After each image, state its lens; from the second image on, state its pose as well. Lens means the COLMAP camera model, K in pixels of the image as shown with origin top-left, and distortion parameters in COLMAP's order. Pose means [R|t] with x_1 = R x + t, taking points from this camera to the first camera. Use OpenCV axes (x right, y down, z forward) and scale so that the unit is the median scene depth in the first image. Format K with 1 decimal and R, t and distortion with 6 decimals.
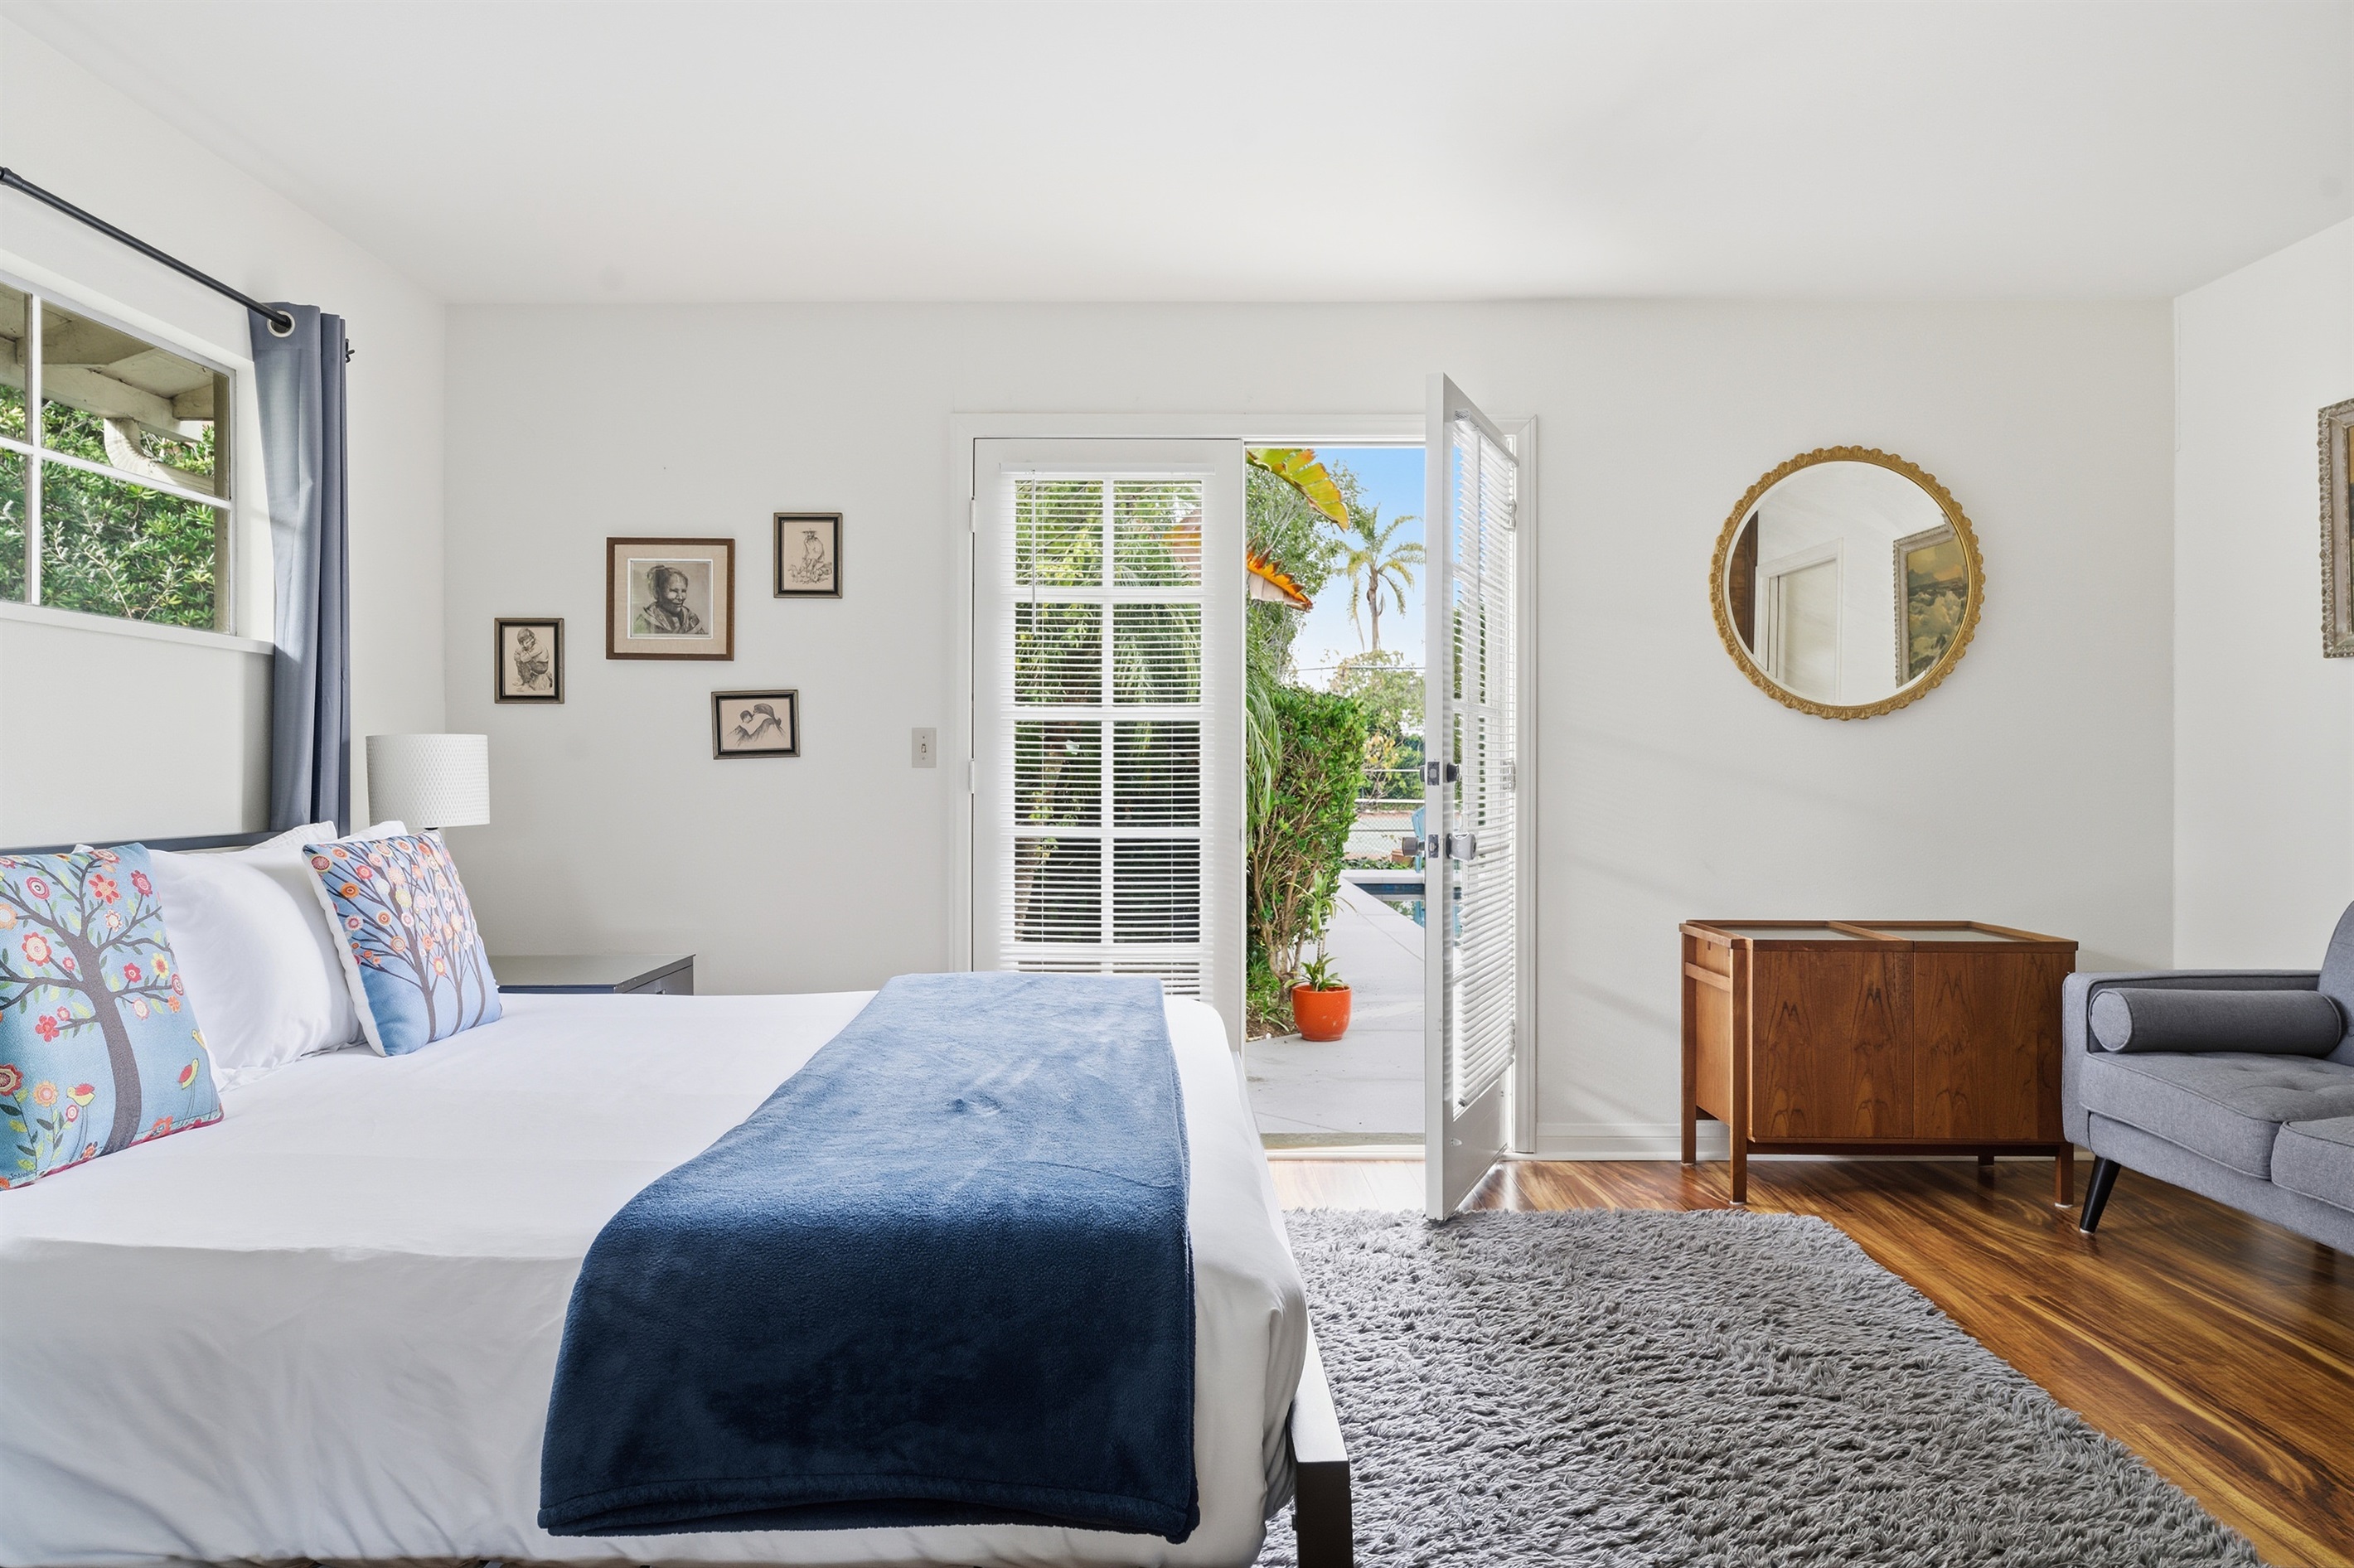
lens RADIAL K [[1507.1, 0, 1165.3], [0, 1507.1, 773.8], [0, 0, 1]] dist [0.000631, 0.001014]
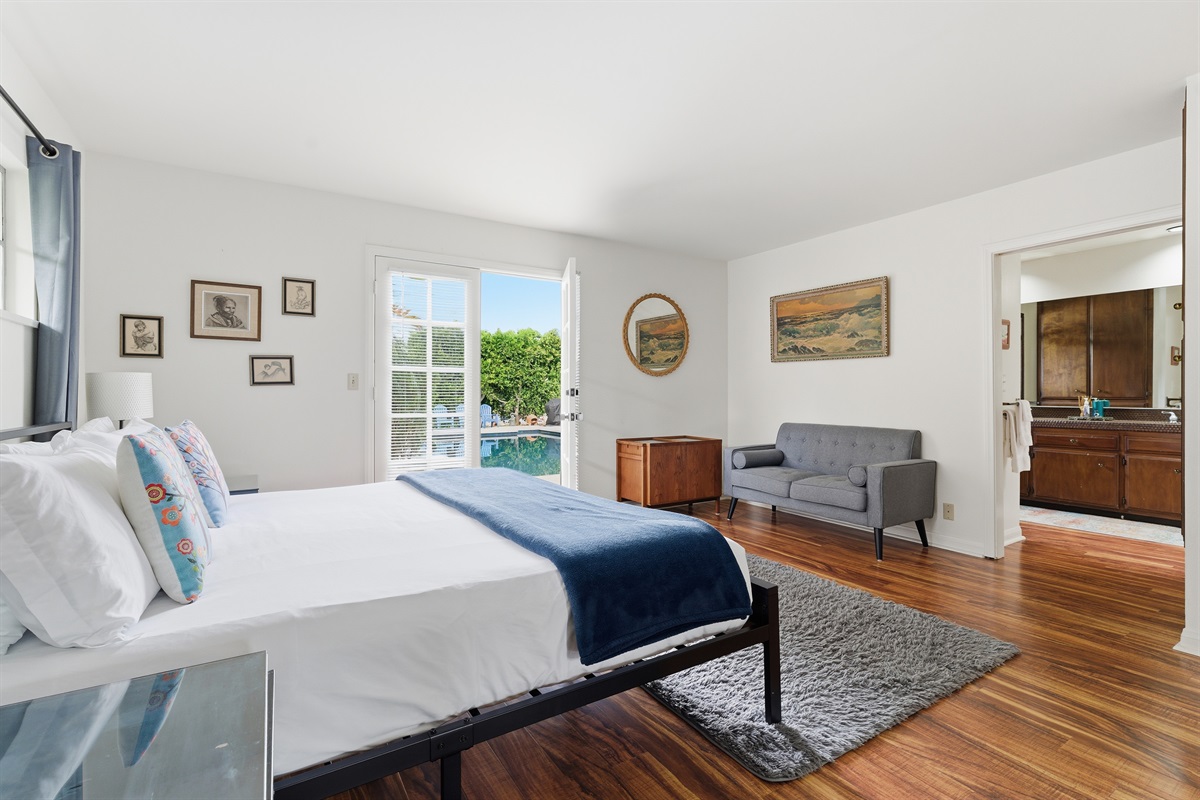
lens RADIAL K [[557.6, 0, 597.0], [0, 557.6, 393.9], [0, 0, 1]] dist [-0.001375, -0.000533]
pose [[0.840793, -0.001145, 0.541356, -0.322694], [0.000517, 0.999999, 0.001312, 0.001289], [-0.541357, -0.000823, 0.840792, 0.044013]]
